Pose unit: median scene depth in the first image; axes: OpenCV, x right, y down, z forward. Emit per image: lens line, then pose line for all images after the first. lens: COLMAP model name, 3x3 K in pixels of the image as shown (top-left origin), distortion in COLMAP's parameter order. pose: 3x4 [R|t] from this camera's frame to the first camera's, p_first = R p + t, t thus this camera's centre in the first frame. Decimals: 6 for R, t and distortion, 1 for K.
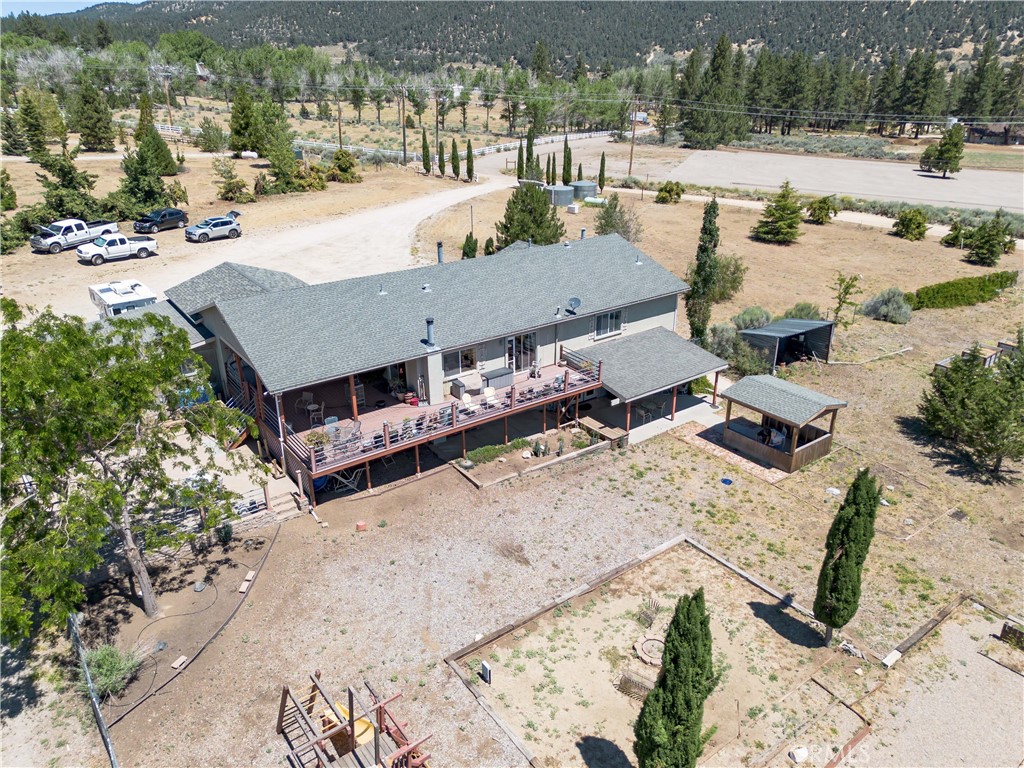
lens RADIAL K [[725.2, 0, 512.7], [0, 725.2, 382.8], [0, 0, 1]] dist [0.063654, -0.052219]
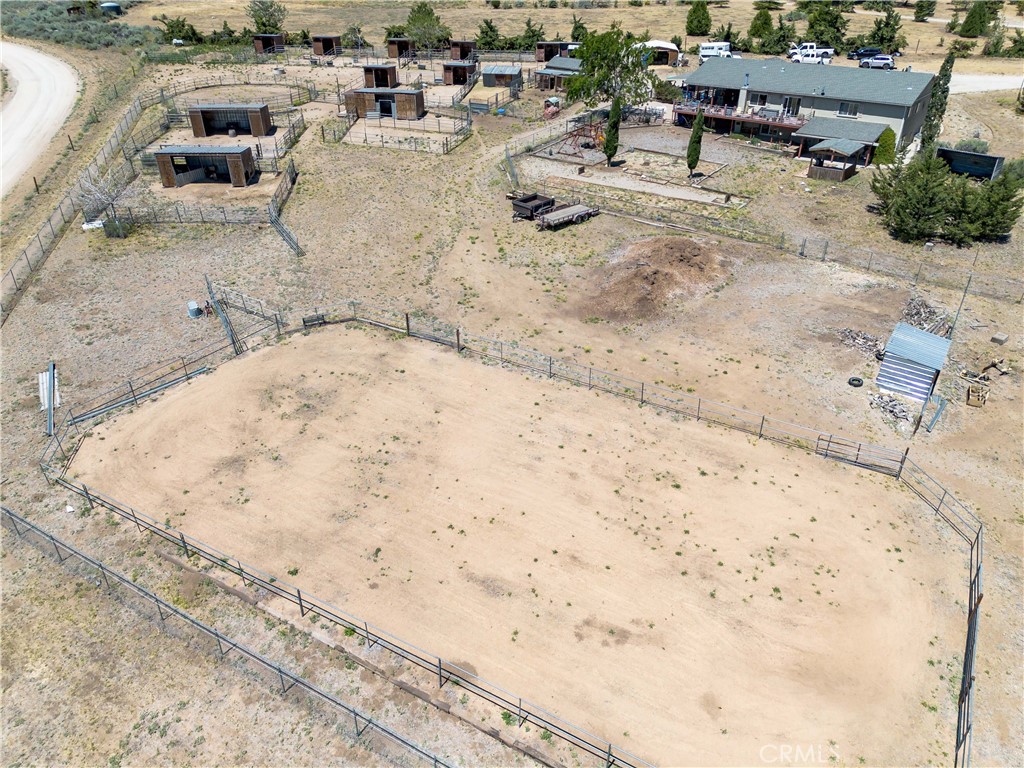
lens RADIAL K [[725.2, 0, 512.7], [0, 725.2, 382.8], [0, 0, 1]] dist [0.063654, -0.052219]
pose [[0.254333, 0.499100, -0.828380, 1.669882], [-0.378948, 0.839483, 0.389443, 0.090777], [0.889783, 0.214864, 0.402641, -0.360343]]
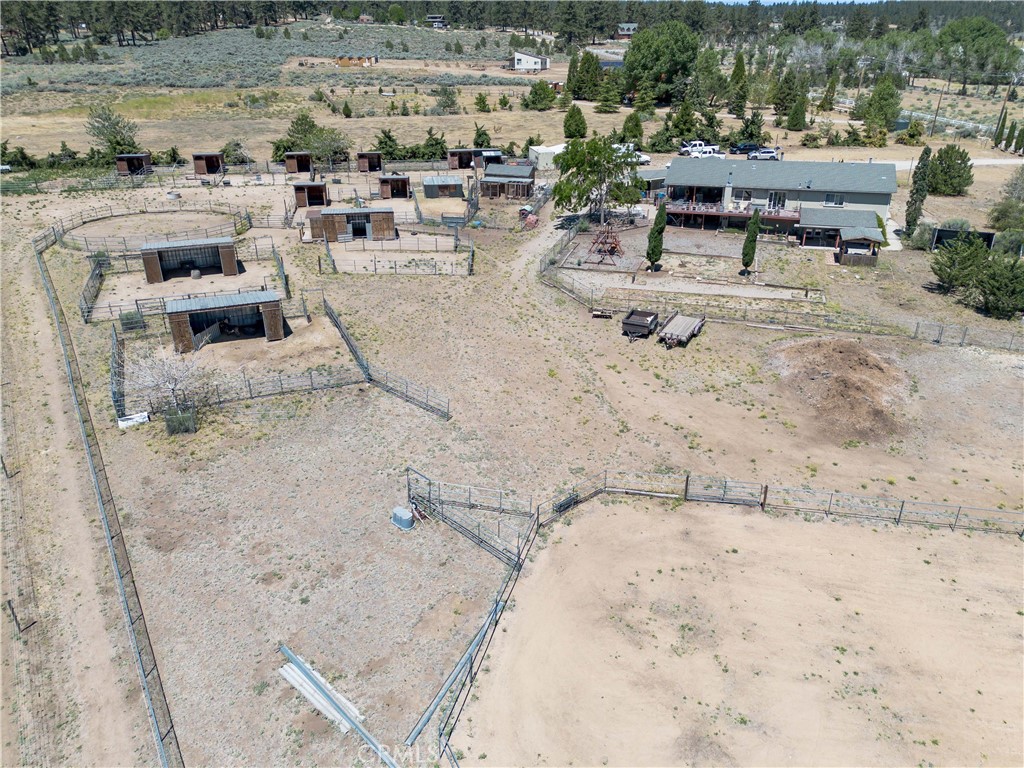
lens RADIAL K [[725.2, 0, 512.7], [0, 725.2, 382.8], [0, 0, 1]] dist [0.063654, -0.052219]
pose [[0.561245, 0.340869, -0.754196, 1.211103], [-0.322286, 0.929335, 0.180191, 0.281976], [0.762322, 0.141936, 0.631442, -0.813404]]
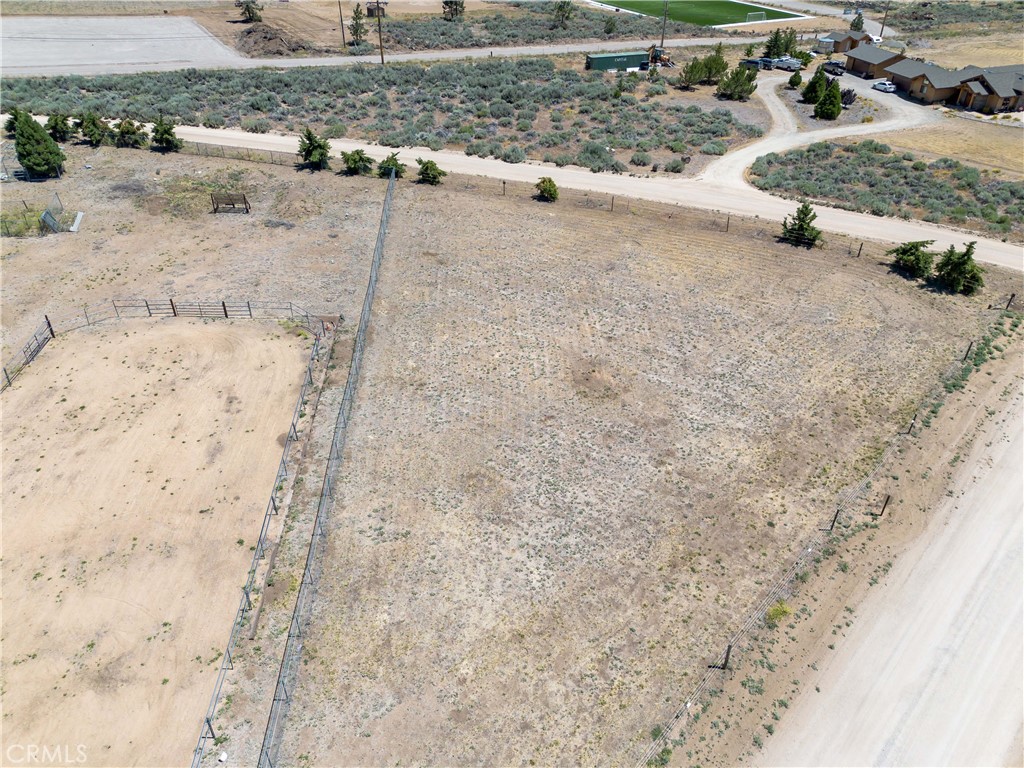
lens RADIAL K [[725.2, 0, 512.7], [0, 725.2, 382.8], [0, 0, 1]] dist [0.063654, -0.052219]
pose [[0.671946, -0.430930, 0.602319, 0.906627], [0.291172, 0.901509, 0.320155, 0.227066], [-0.680961, -0.039749, 0.731240, -1.088962]]
